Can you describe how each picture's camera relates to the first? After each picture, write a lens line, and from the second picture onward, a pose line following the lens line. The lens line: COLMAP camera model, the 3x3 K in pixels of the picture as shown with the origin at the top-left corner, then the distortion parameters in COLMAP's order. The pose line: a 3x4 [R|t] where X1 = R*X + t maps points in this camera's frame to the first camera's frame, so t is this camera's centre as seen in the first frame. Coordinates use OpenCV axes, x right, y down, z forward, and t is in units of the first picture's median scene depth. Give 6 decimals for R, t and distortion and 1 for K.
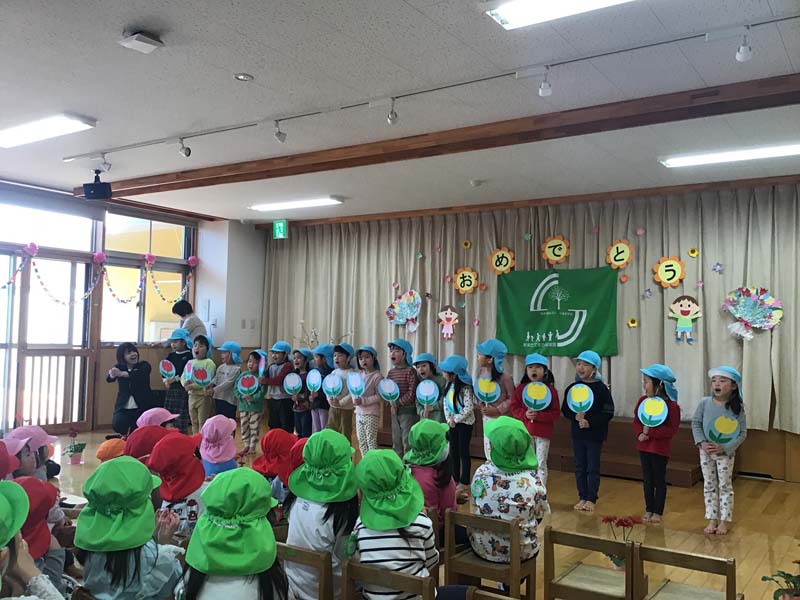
lens RADIAL K [[724.7, 0, 400.0], [0, 724.7, 300.0], [0, 0, 1]] dist [0.098583, -0.226534]
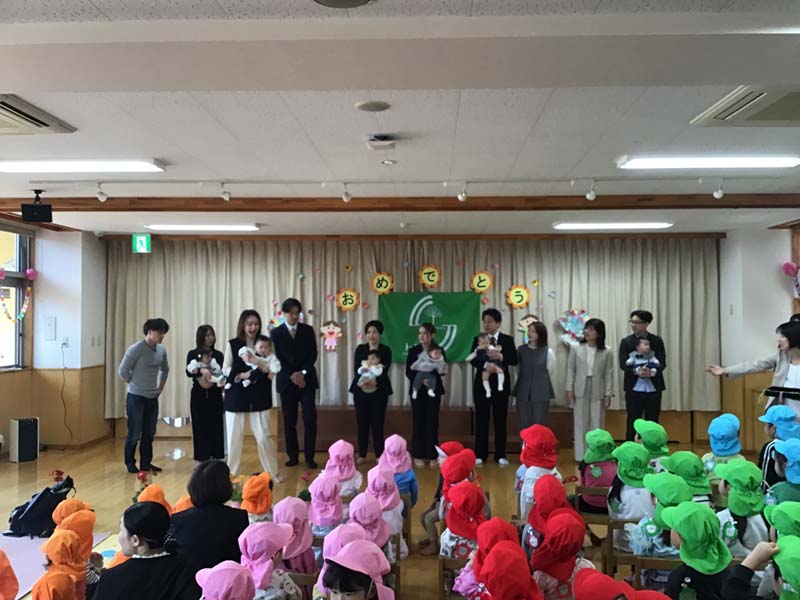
lens RADIAL K [[727.5, 0, 400.0], [0, 727.5, 300.0], [0, 0, 1]] dist [0.110478, -0.243345]
pose [[0.840606, -0.013099, 0.541488, -0.539967], [-0.006453, 0.999394, 0.034193, -0.076299], [-0.541608, -0.032237, 0.840013, -0.011172]]
